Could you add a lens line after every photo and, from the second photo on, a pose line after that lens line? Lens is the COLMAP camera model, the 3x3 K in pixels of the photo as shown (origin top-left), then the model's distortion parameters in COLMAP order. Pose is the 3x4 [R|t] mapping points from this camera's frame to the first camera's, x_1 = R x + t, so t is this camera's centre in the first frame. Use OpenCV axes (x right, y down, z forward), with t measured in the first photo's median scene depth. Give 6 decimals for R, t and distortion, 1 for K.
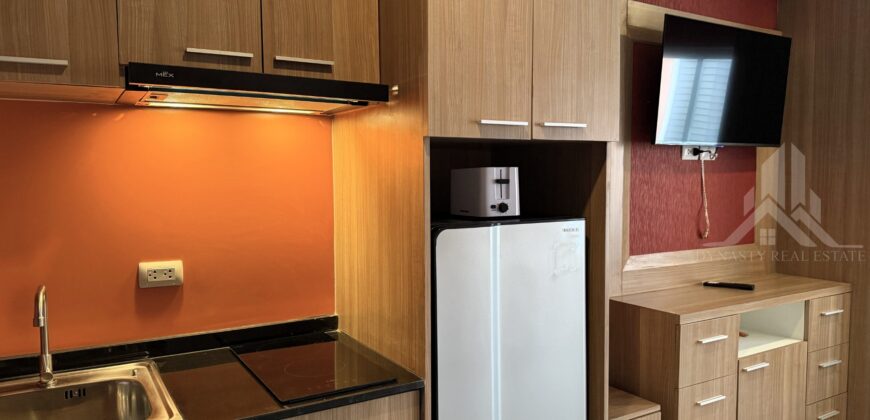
lens RADIAL K [[627.9, 0, 442.7], [0, 627.9, 211.3], [0, 0, 1]] dist [0.023284, -0.063882]
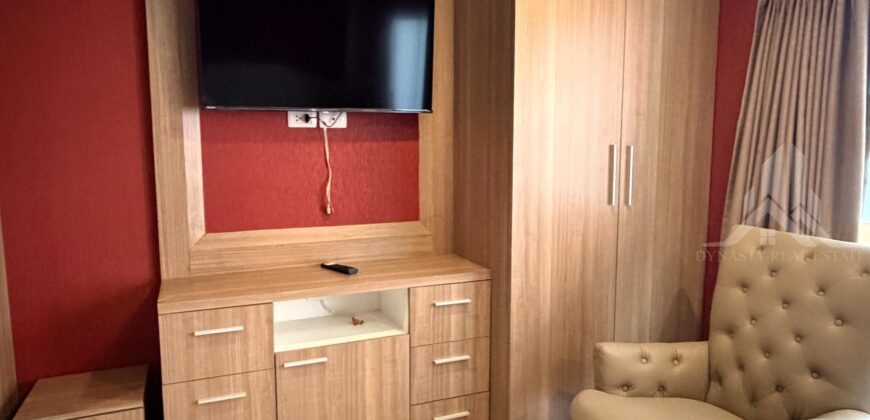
lens RADIAL K [[559.5, 0, 435.1], [0, 559.5, 214.8], [0, 0, 1]] dist [-0.020166, -0.000306]
pose [[0.990218, 0.016662, -0.138533, 0.677555], [-0.007512, 0.997771, 0.066311, -0.011563], [0.139329, -0.064622, 0.988135, 0.225988]]
